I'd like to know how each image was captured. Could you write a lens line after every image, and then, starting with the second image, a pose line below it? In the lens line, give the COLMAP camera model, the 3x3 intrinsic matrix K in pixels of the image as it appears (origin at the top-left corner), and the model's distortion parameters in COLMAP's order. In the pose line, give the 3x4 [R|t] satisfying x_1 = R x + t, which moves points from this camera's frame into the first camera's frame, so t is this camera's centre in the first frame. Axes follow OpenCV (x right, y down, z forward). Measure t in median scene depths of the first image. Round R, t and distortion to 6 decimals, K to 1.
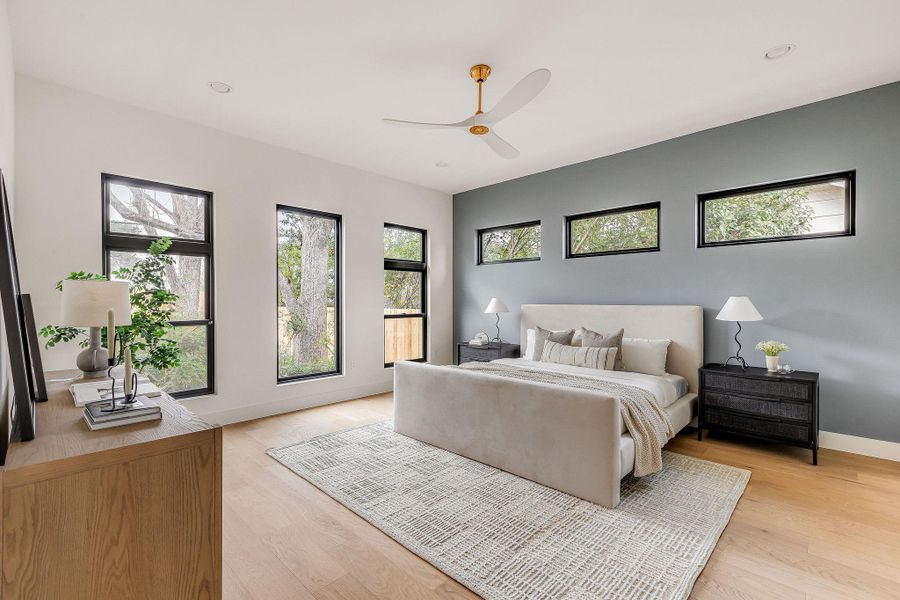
lens RADIAL K [[395.9, 0, 450.4], [0, 395.9, 301.5], [0, 0, 1]] dist [-0.042163, -0.000146]
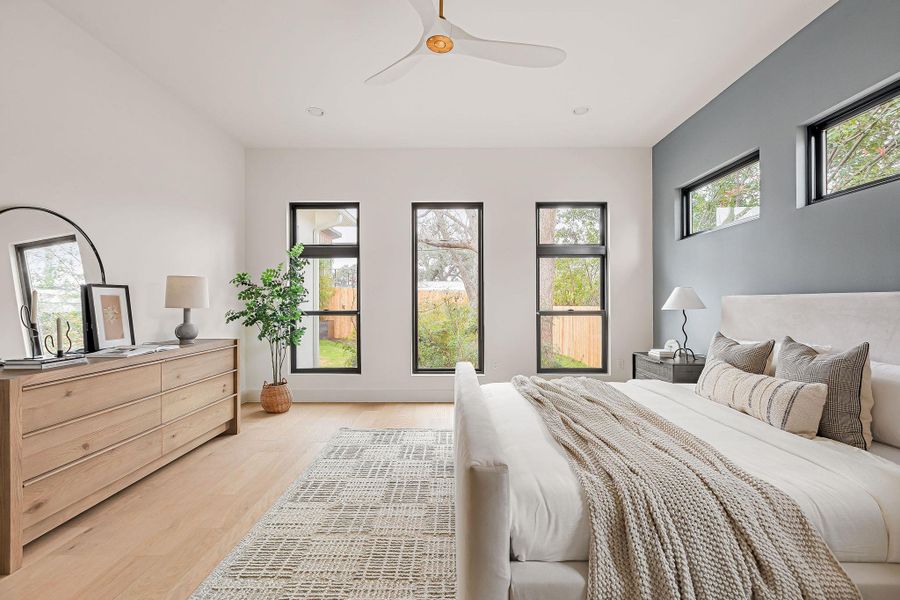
lens RADIAL K [[398.4, 0, 452.7], [0, 398.4, 300.1], [0, 0, 1]] dist [-0.000704, -0.000345]
pose [[0.685859, -0.006139, -0.727709, 0.332531], [-0.000686, 0.999959, -0.009081, 0.018905], [0.727734, 0.006728, 0.685826, 0.281152]]
